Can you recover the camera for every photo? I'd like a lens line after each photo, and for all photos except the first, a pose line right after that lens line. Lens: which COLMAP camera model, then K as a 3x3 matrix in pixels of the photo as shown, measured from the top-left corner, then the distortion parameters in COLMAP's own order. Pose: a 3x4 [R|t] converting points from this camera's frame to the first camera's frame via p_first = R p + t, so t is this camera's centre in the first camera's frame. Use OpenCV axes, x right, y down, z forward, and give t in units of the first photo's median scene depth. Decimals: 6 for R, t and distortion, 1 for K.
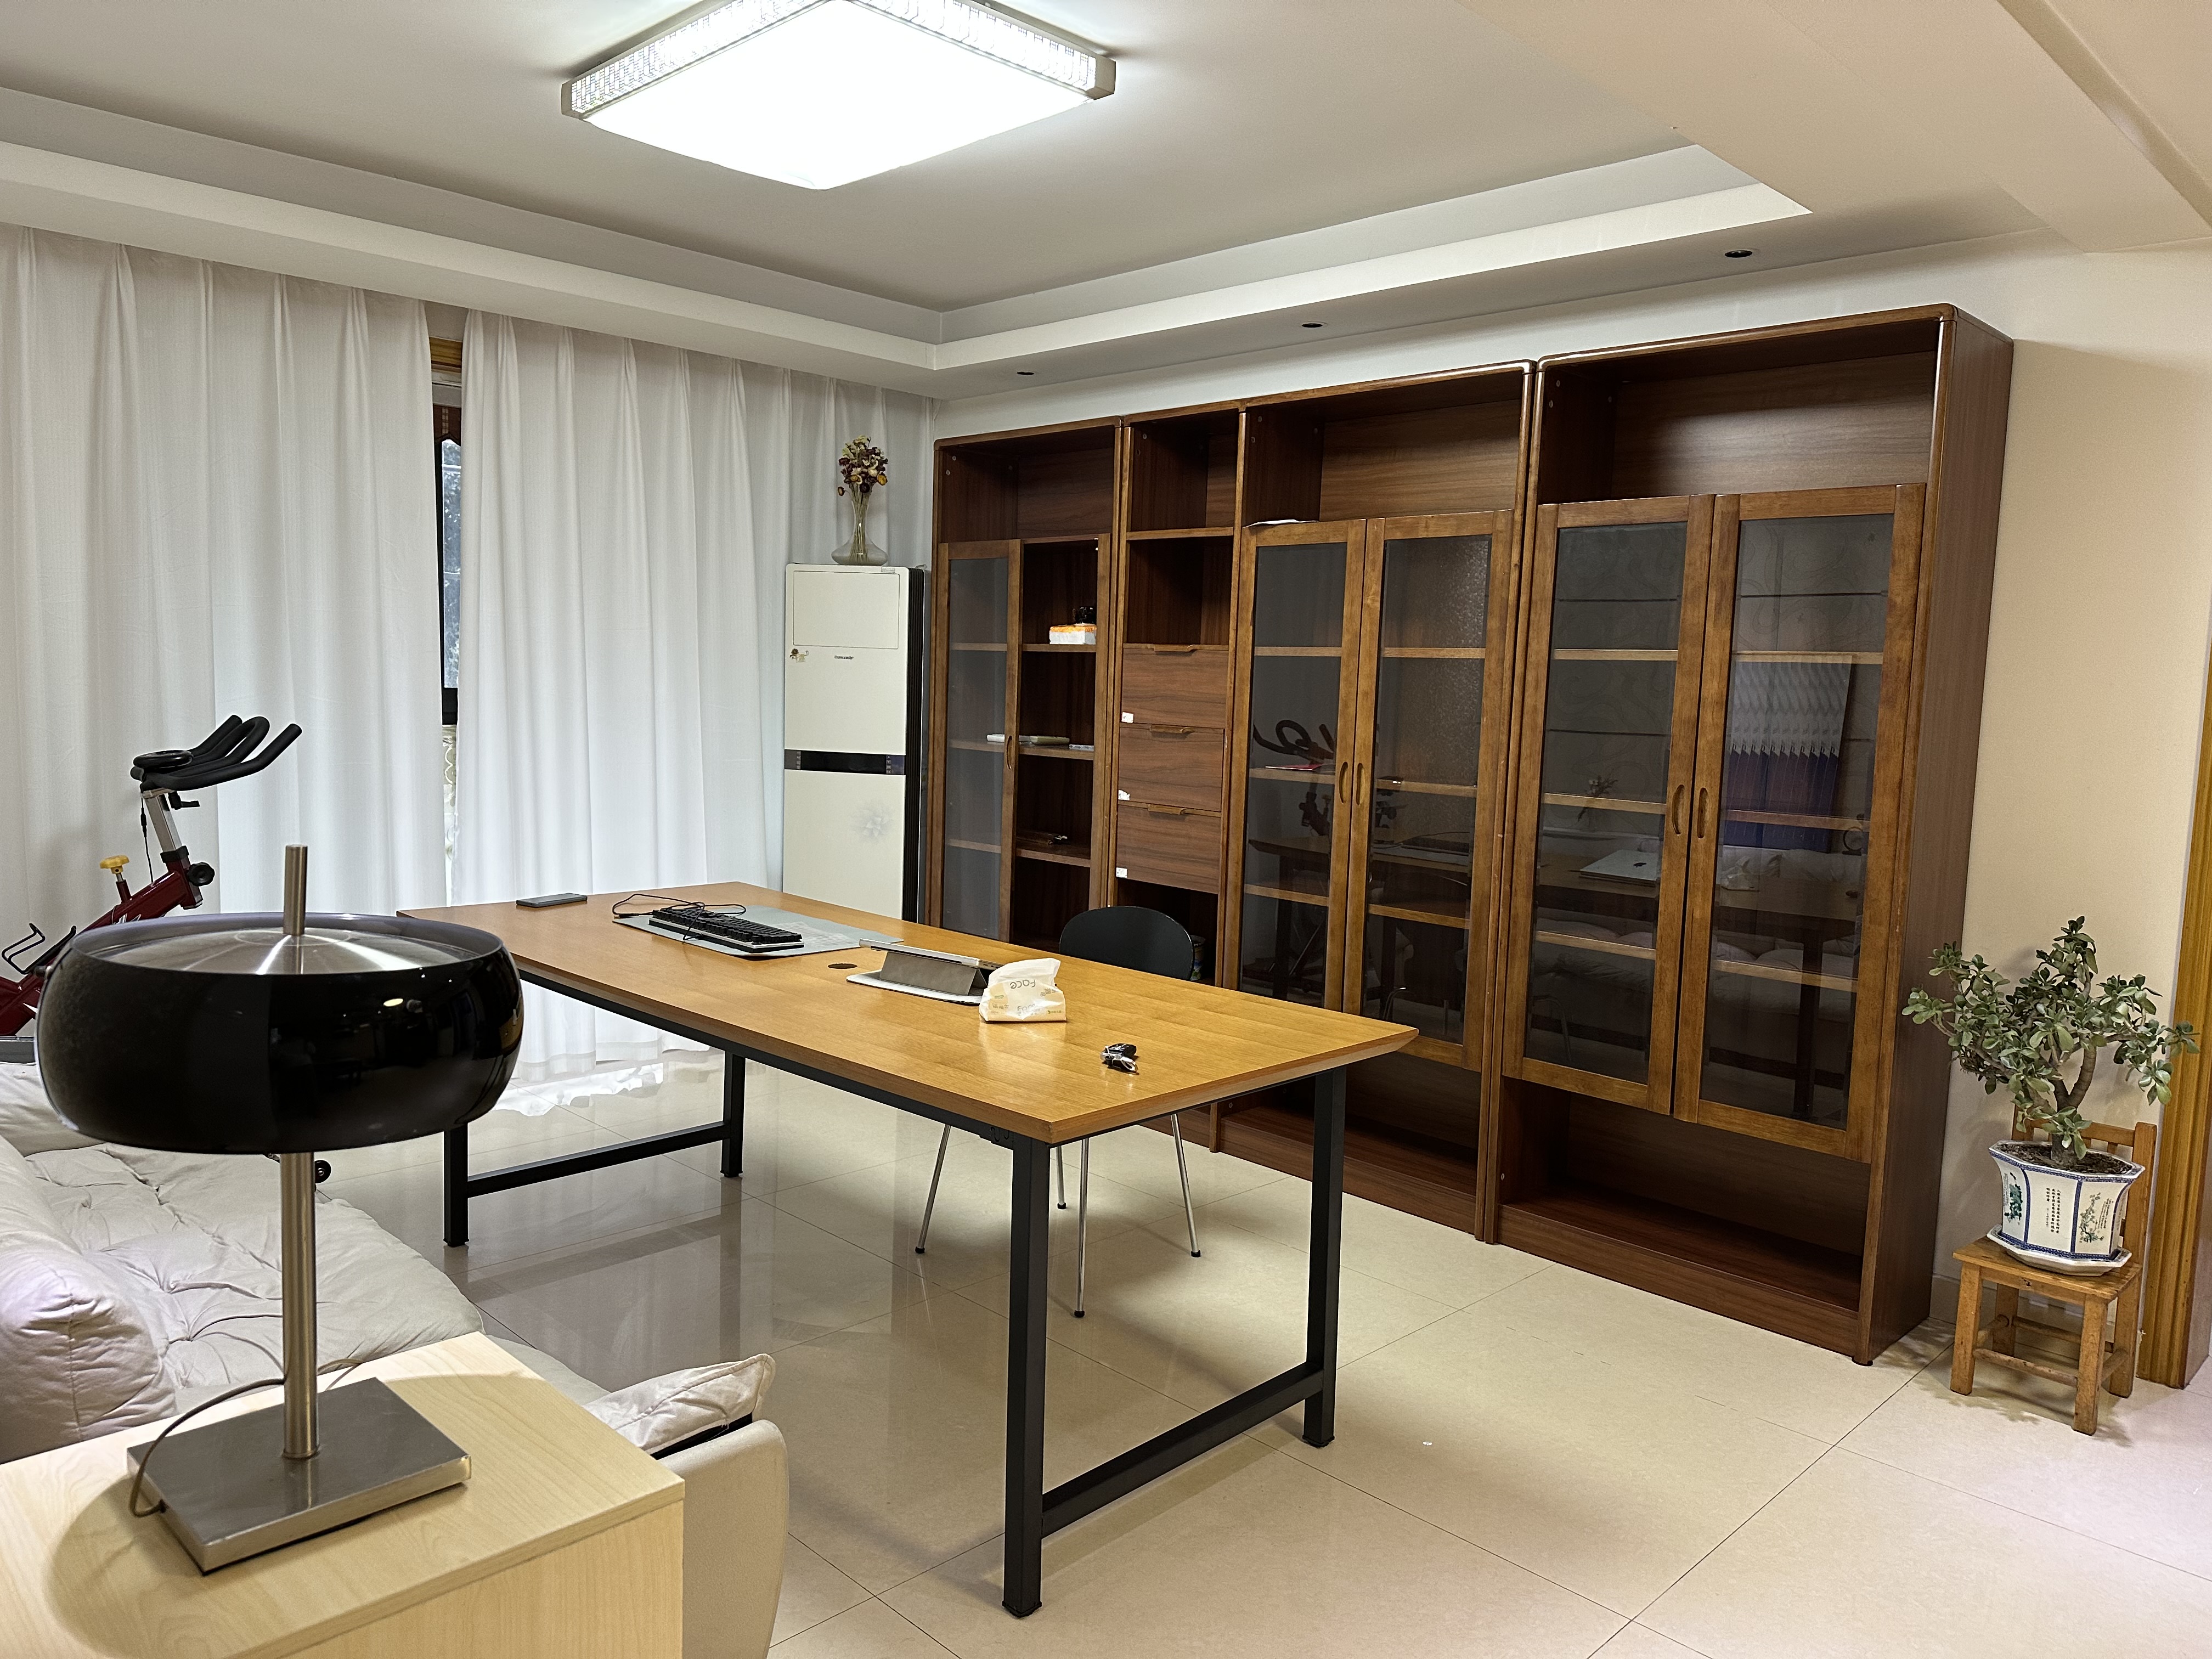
lens RADIAL K [[1530.5, 0, 1115.0], [0, 1530.5, 818.8], [0, 0, 1]] dist [-0.005928, -0.006348]
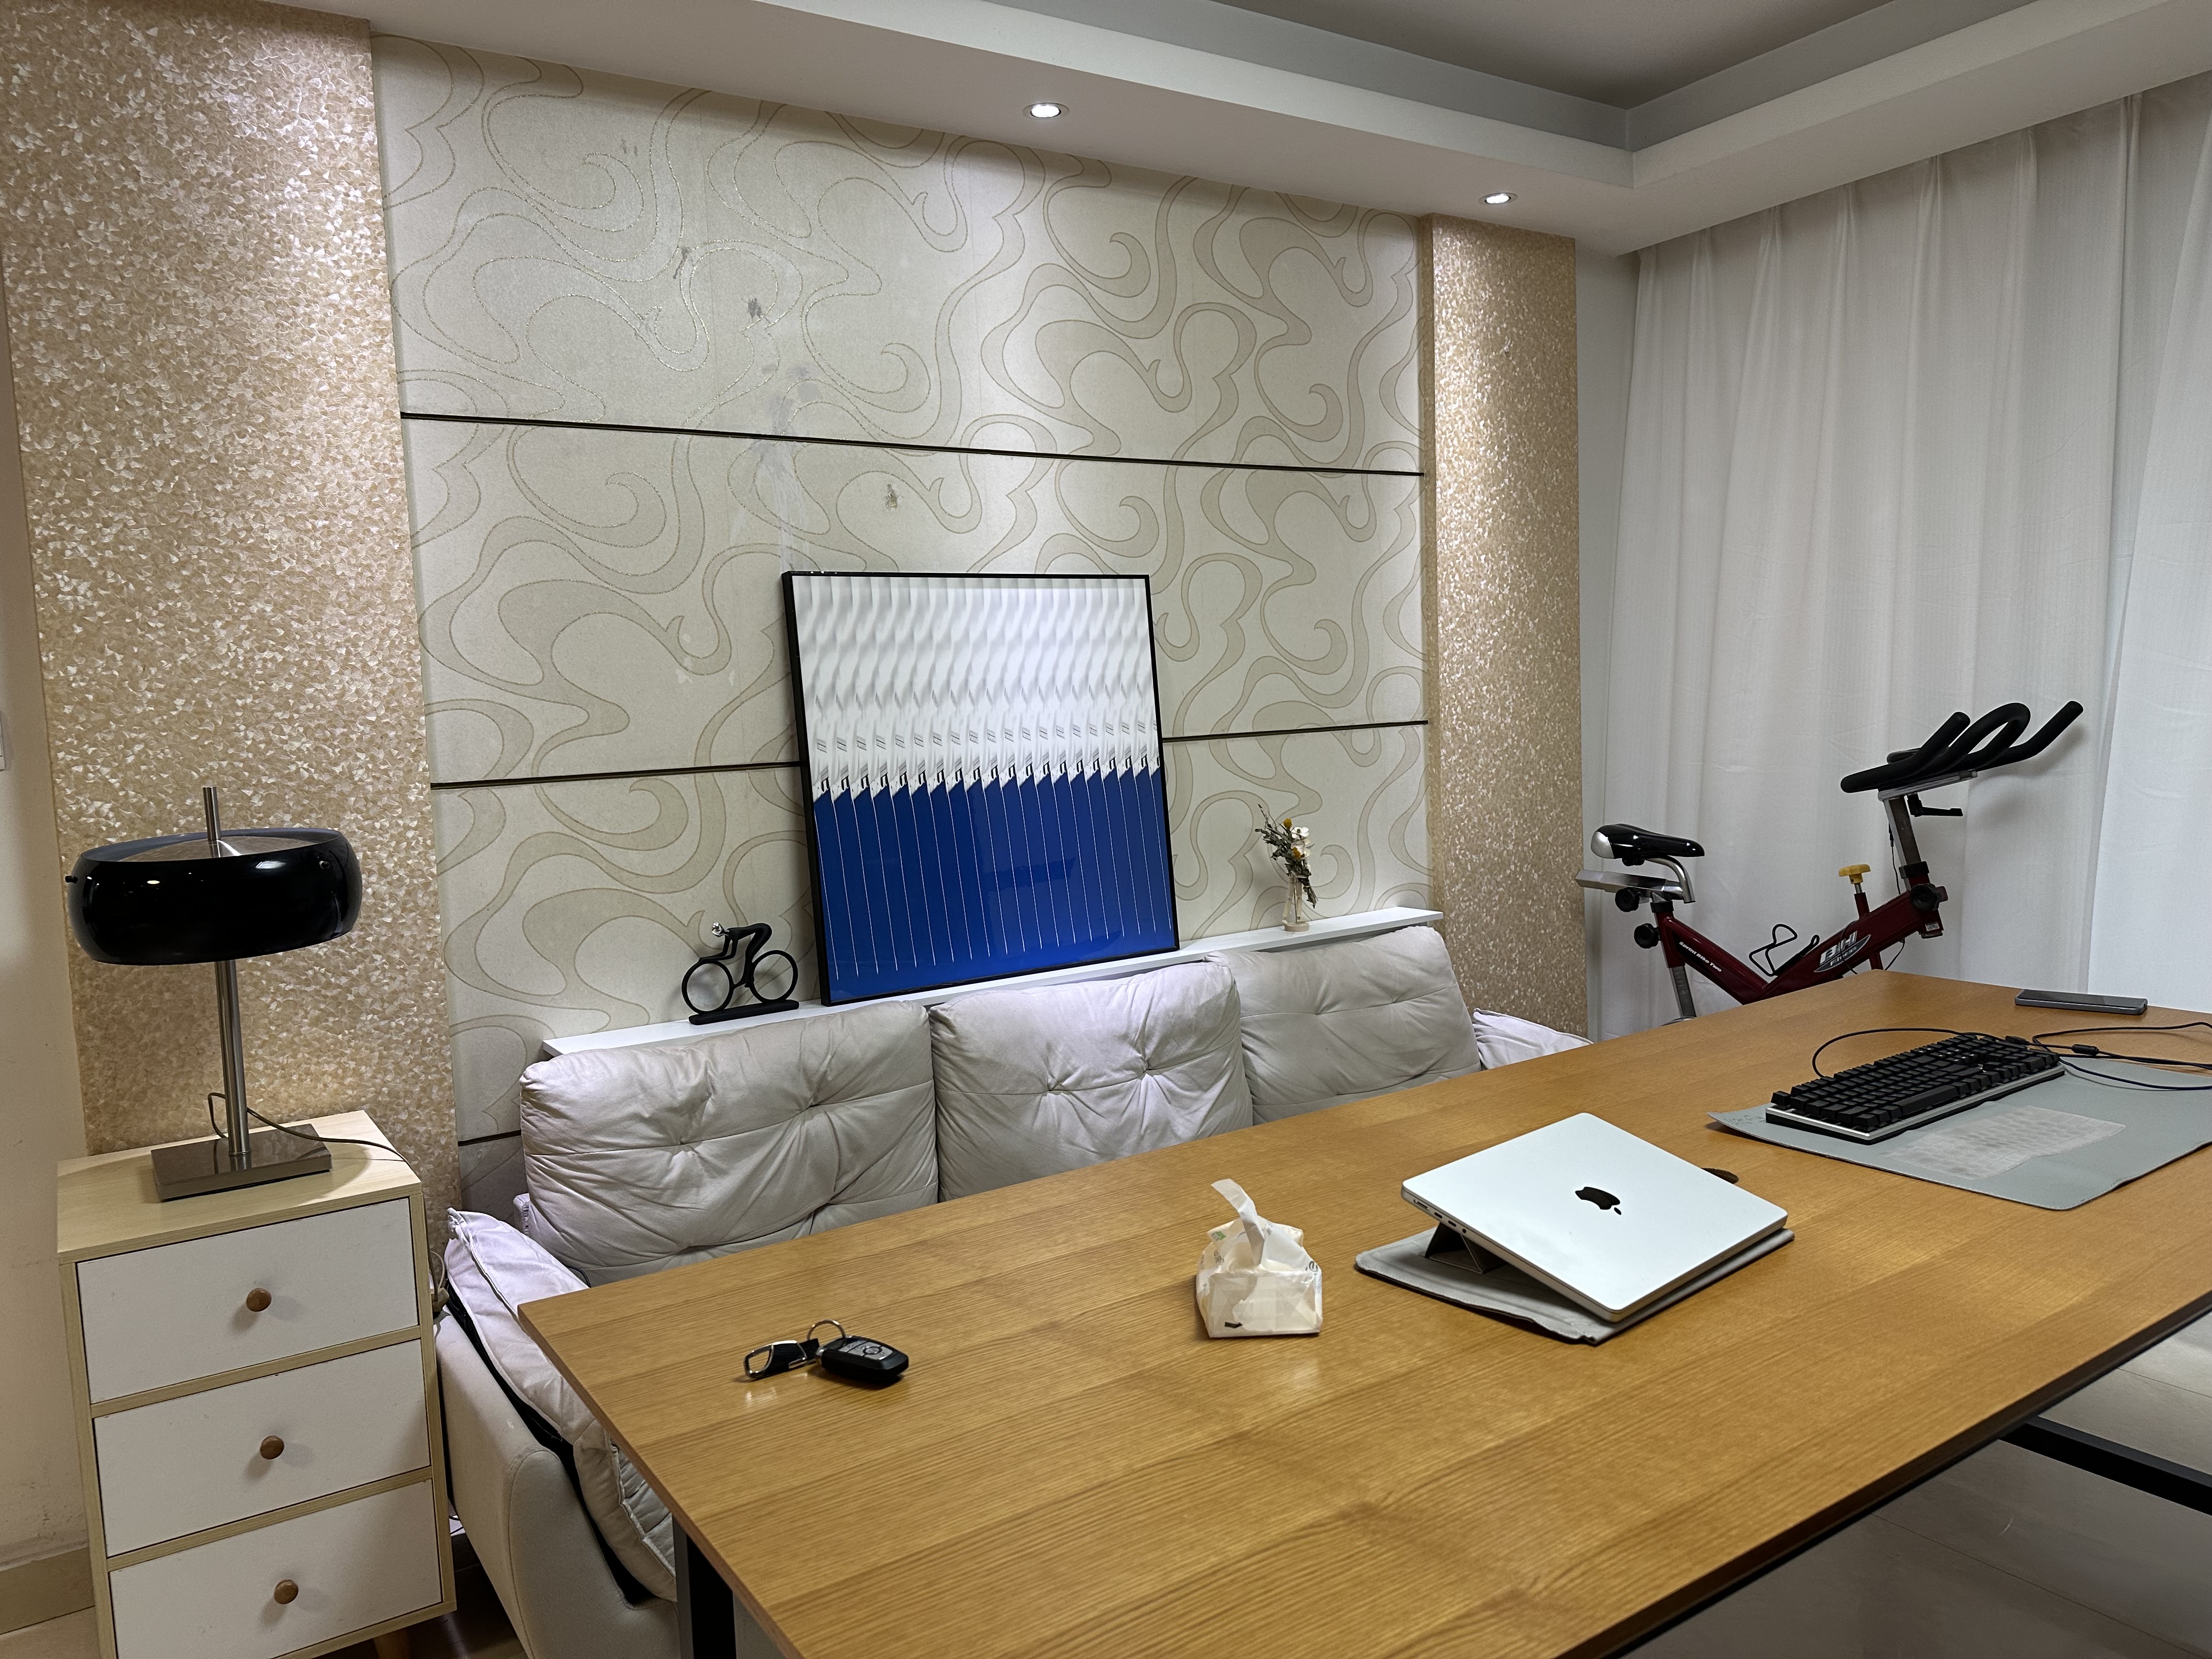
lens RADIAL K [[1530.5, 0, 1115.0], [0, 1530.5, 818.8], [0, 0, 1]] dist [-0.005928, -0.006348]
pose [[-0.197793, 0.050998, -0.978916, 0.290082], [-0.054145, 0.996553, 0.062857, -0.033446], [0.978747, 0.065436, -0.194350, 0.731938]]
